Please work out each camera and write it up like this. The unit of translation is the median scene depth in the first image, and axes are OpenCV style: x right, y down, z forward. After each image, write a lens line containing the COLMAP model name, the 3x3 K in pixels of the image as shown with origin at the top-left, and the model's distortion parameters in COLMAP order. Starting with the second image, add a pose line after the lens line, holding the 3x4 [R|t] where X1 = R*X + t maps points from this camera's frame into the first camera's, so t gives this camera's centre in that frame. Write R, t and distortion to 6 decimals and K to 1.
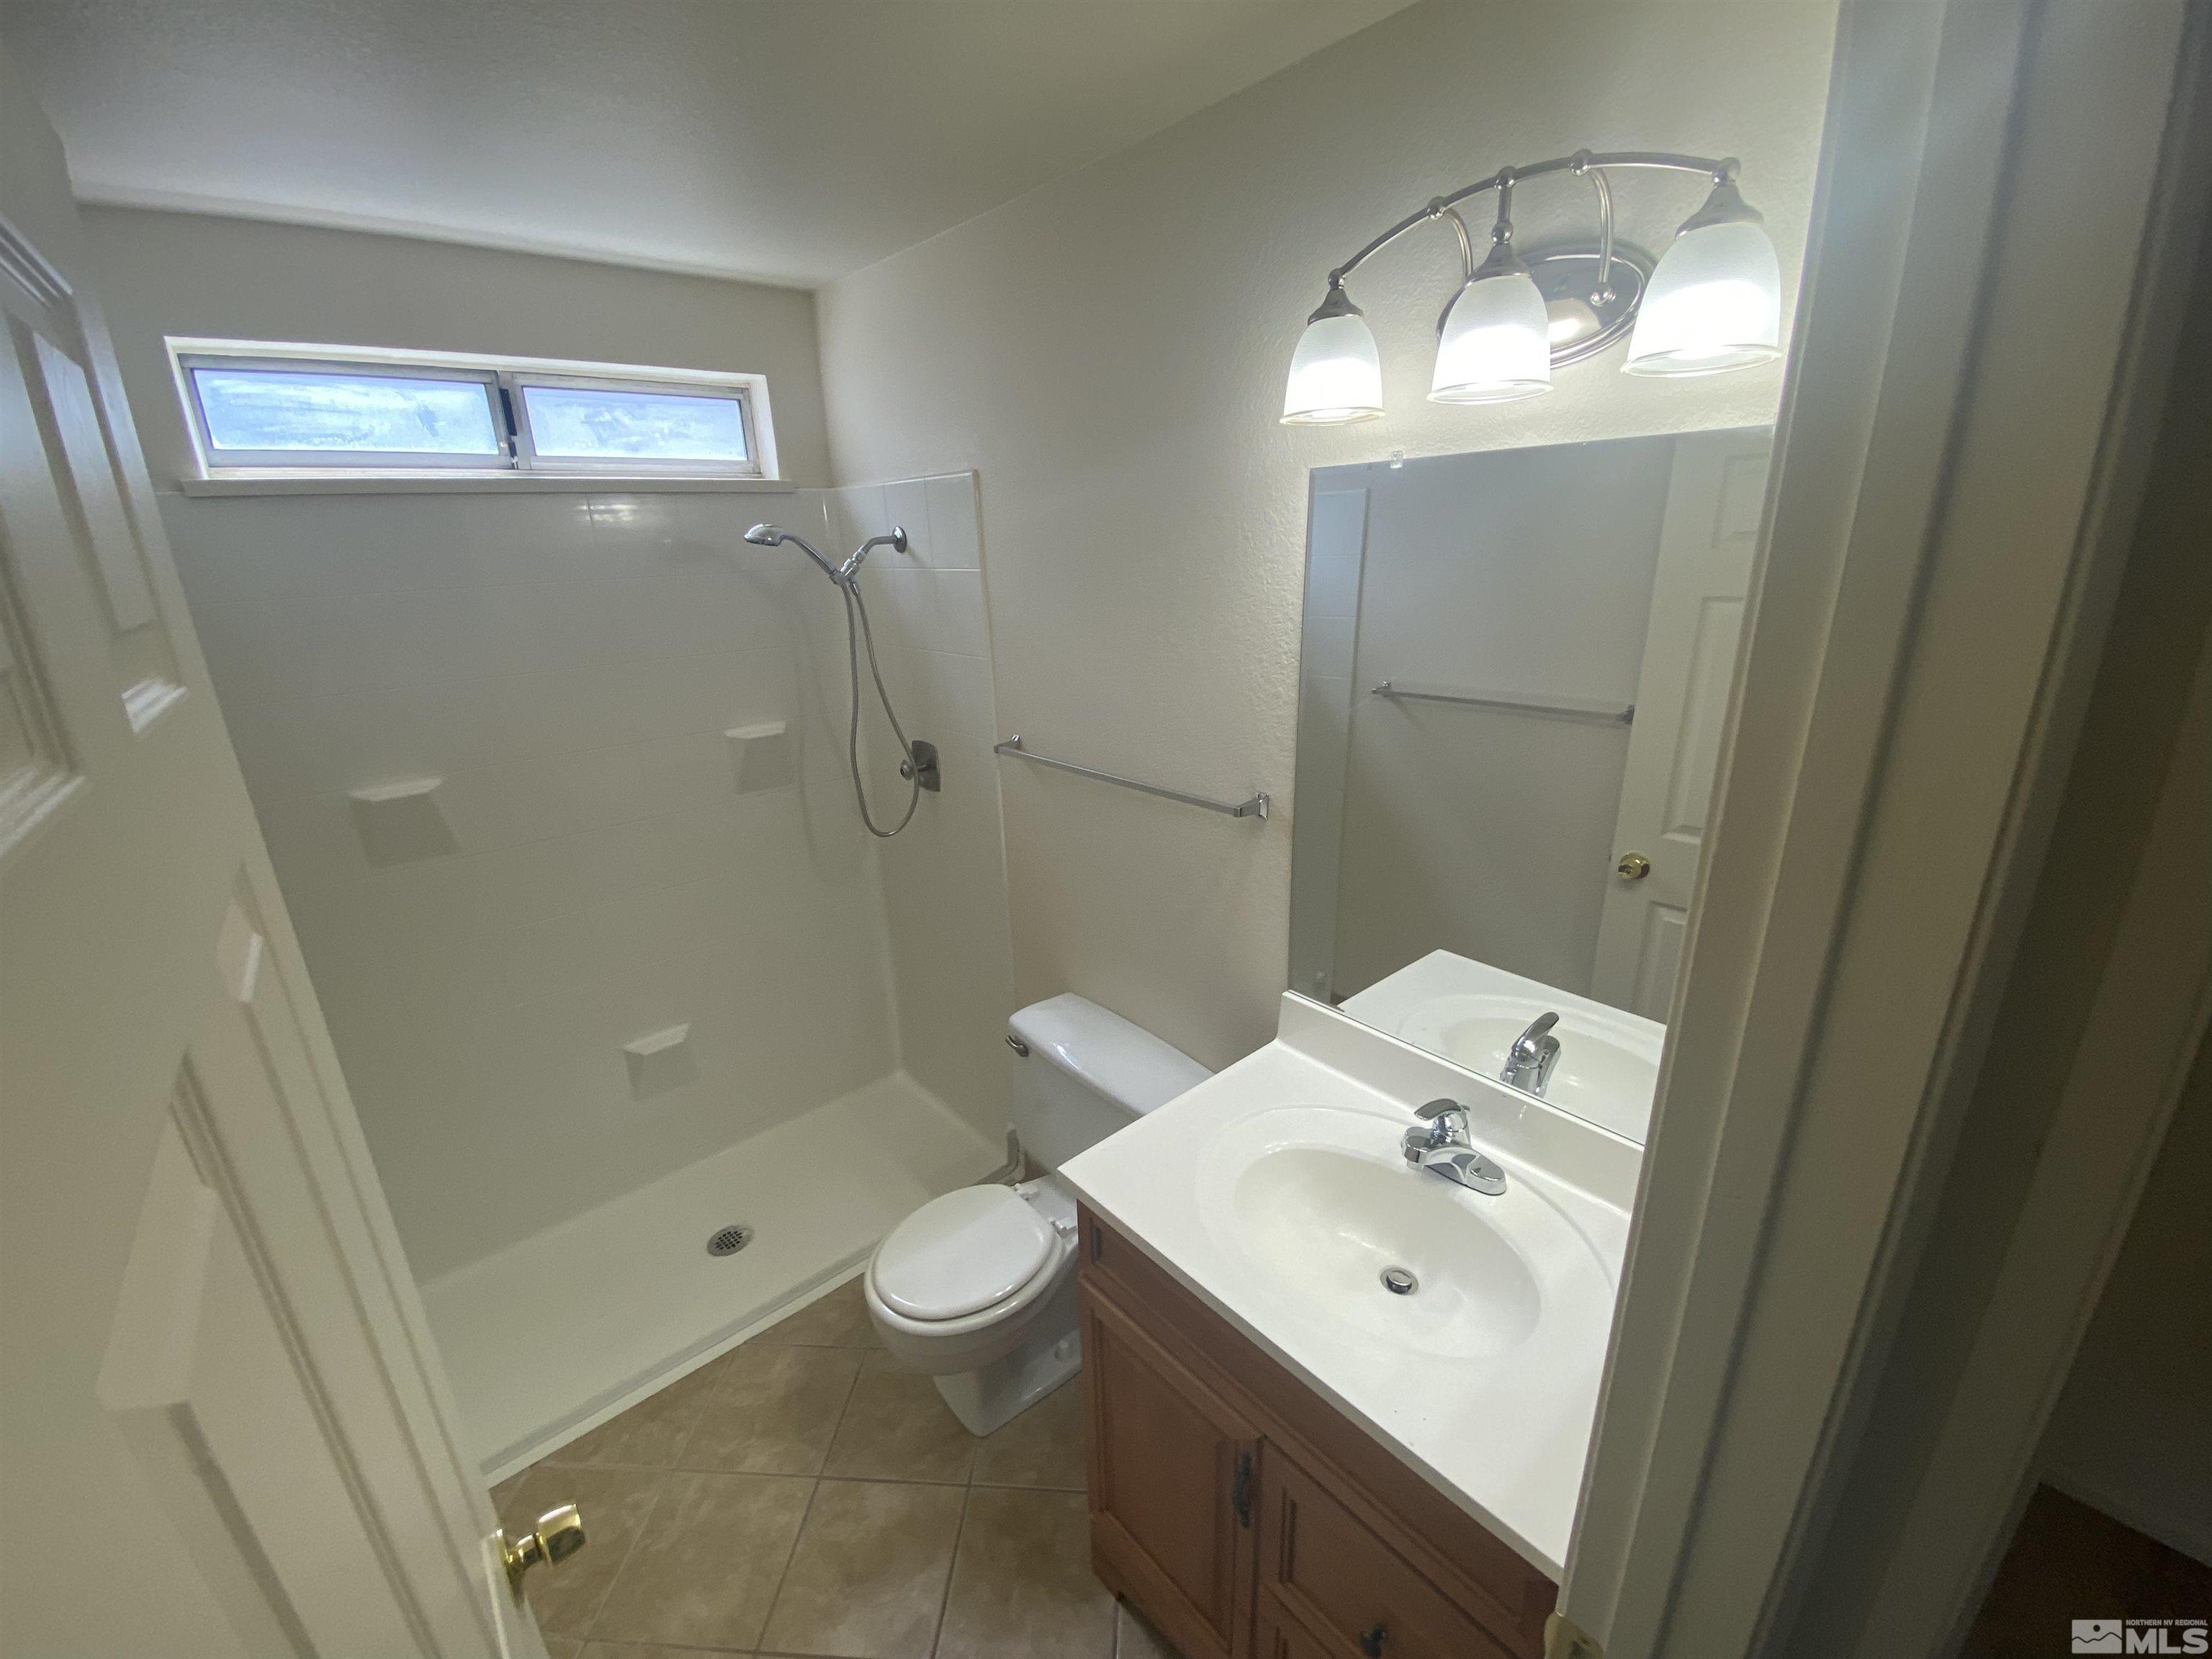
lens RADIAL K [[909.6, 0, 1112.1], [0, 909.6, 823.5], [0, 0, 1]] dist [0.000736, -0.002551]
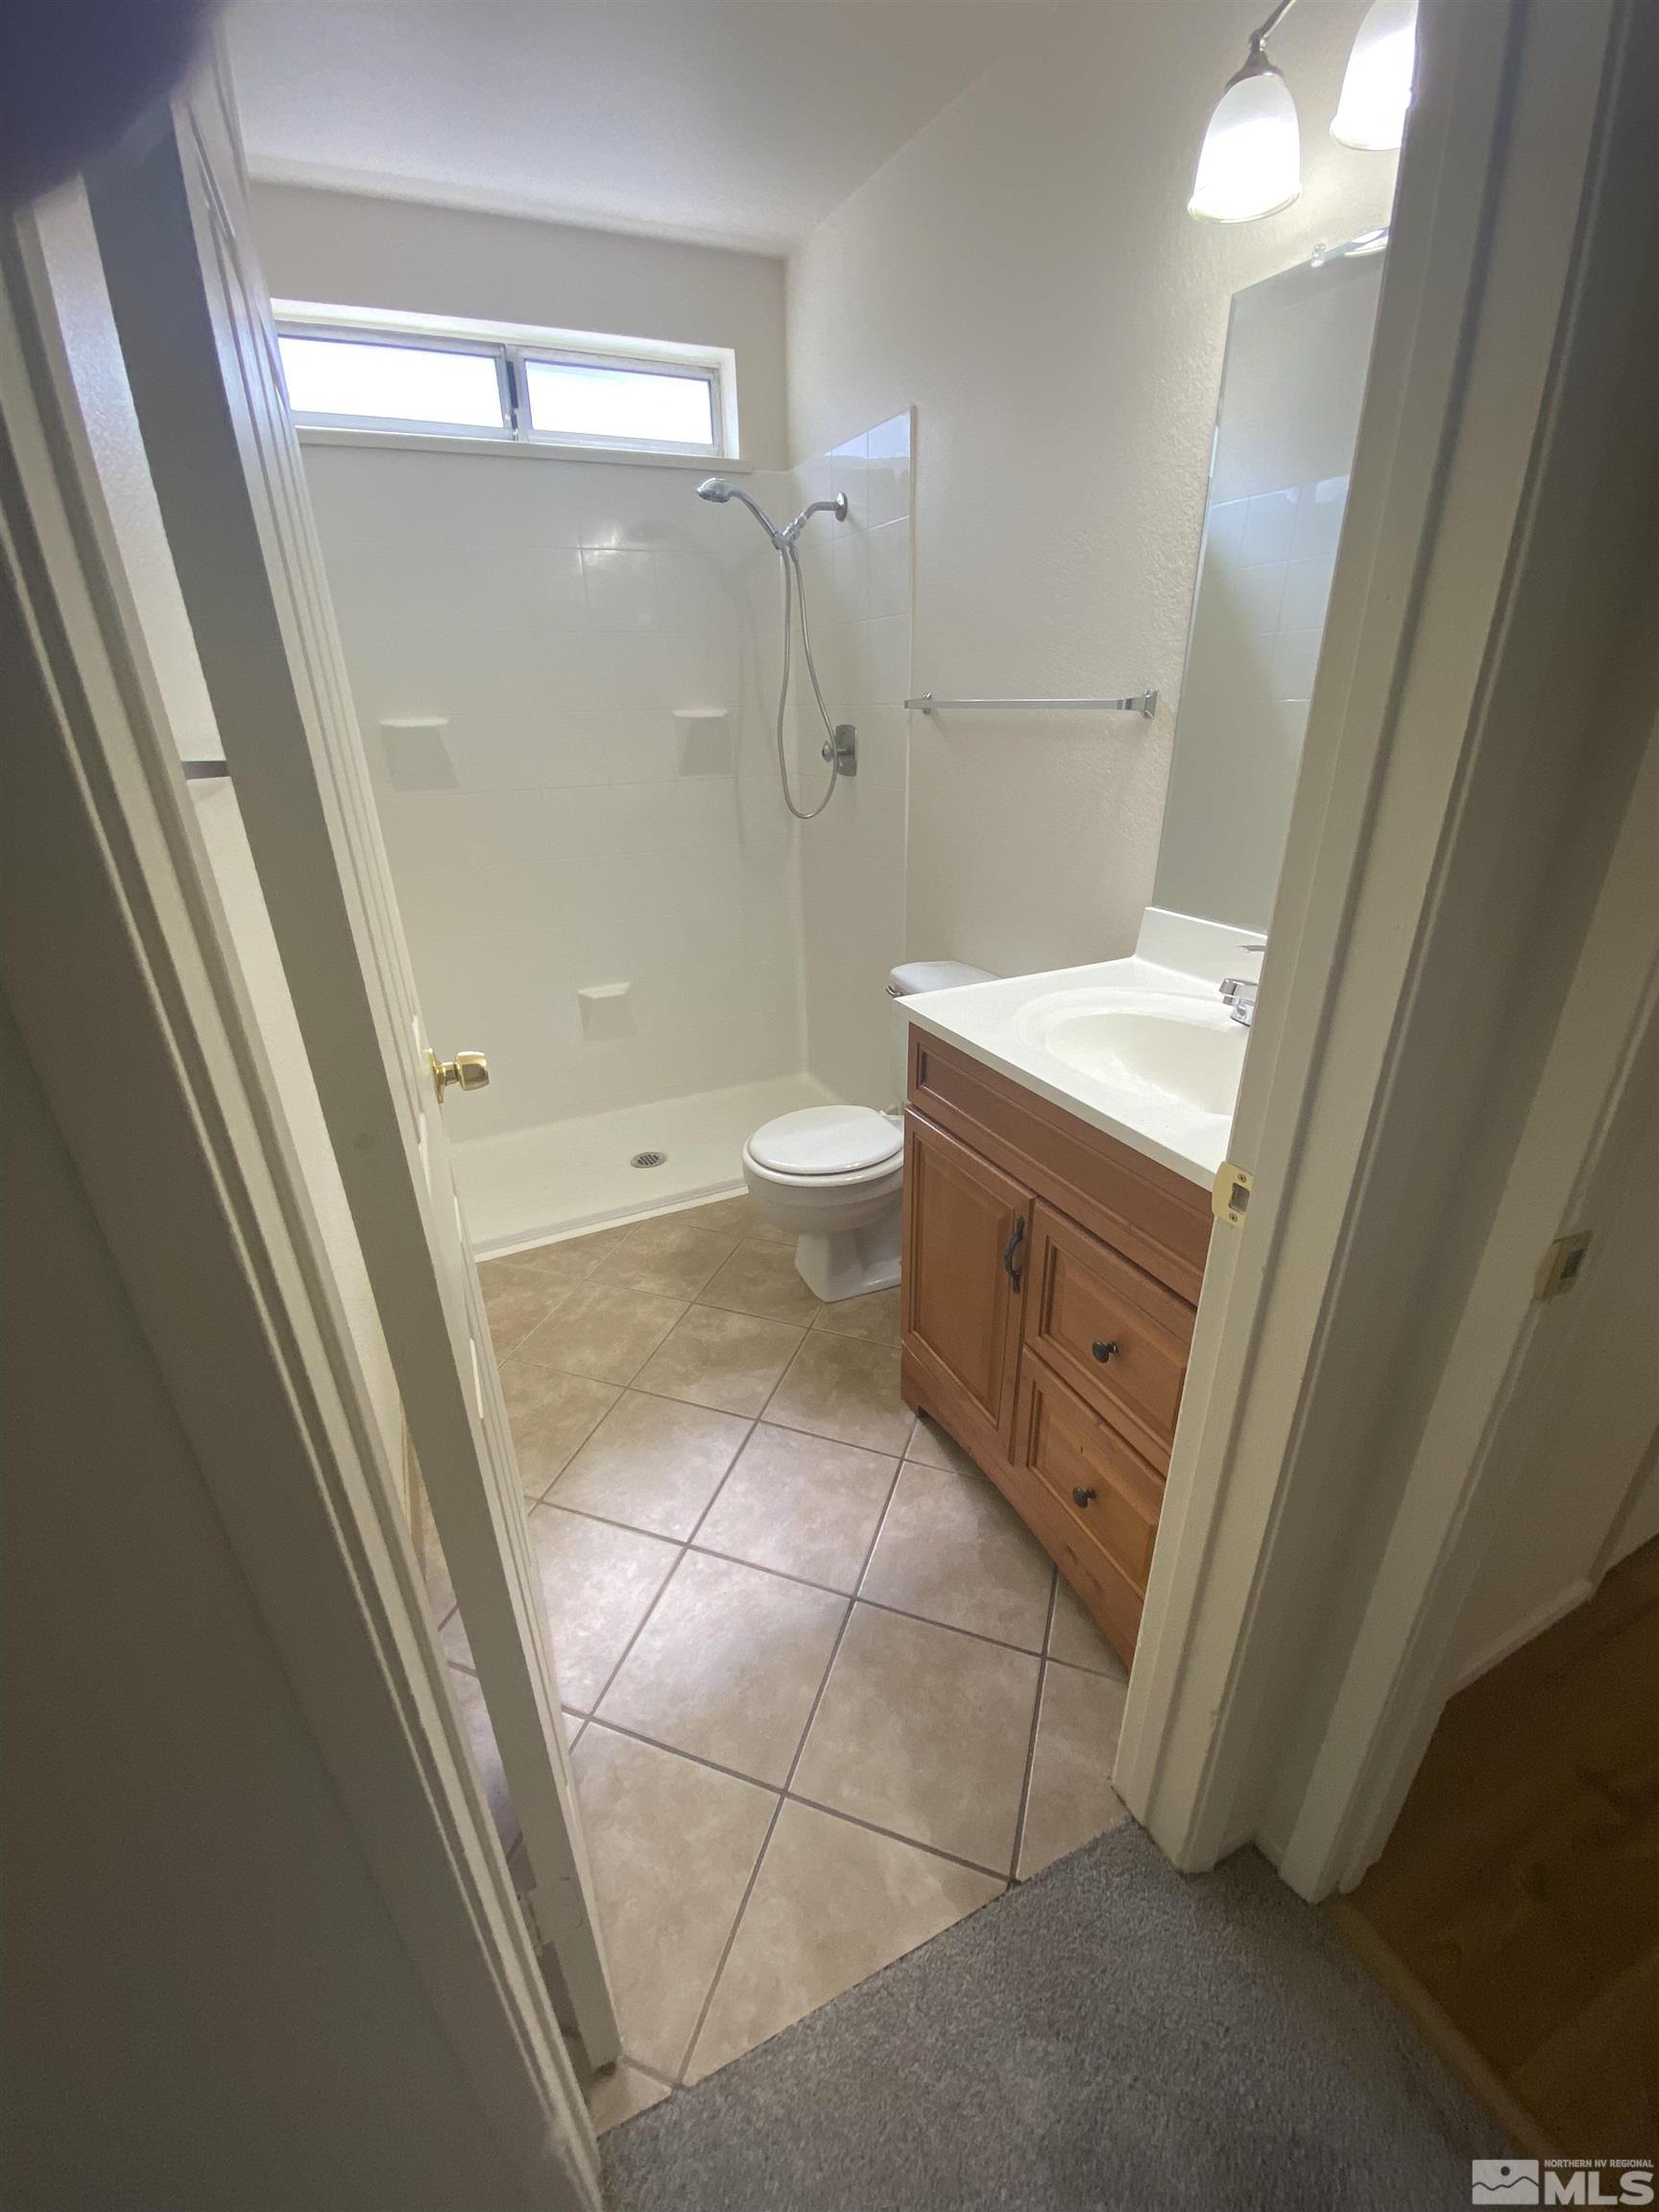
lens RADIAL K [[907.7, 0, 835.9], [0, 907.7, 1115.4], [0, 0, 1]] dist [0.005877, -0.010490]
pose [[0.962431, 0.124566, -0.241267, 0.108180], [-0.093803, 0.986384, 0.135082, 0.261530], [0.254809, -0.107375, 0.961012, -0.074427]]
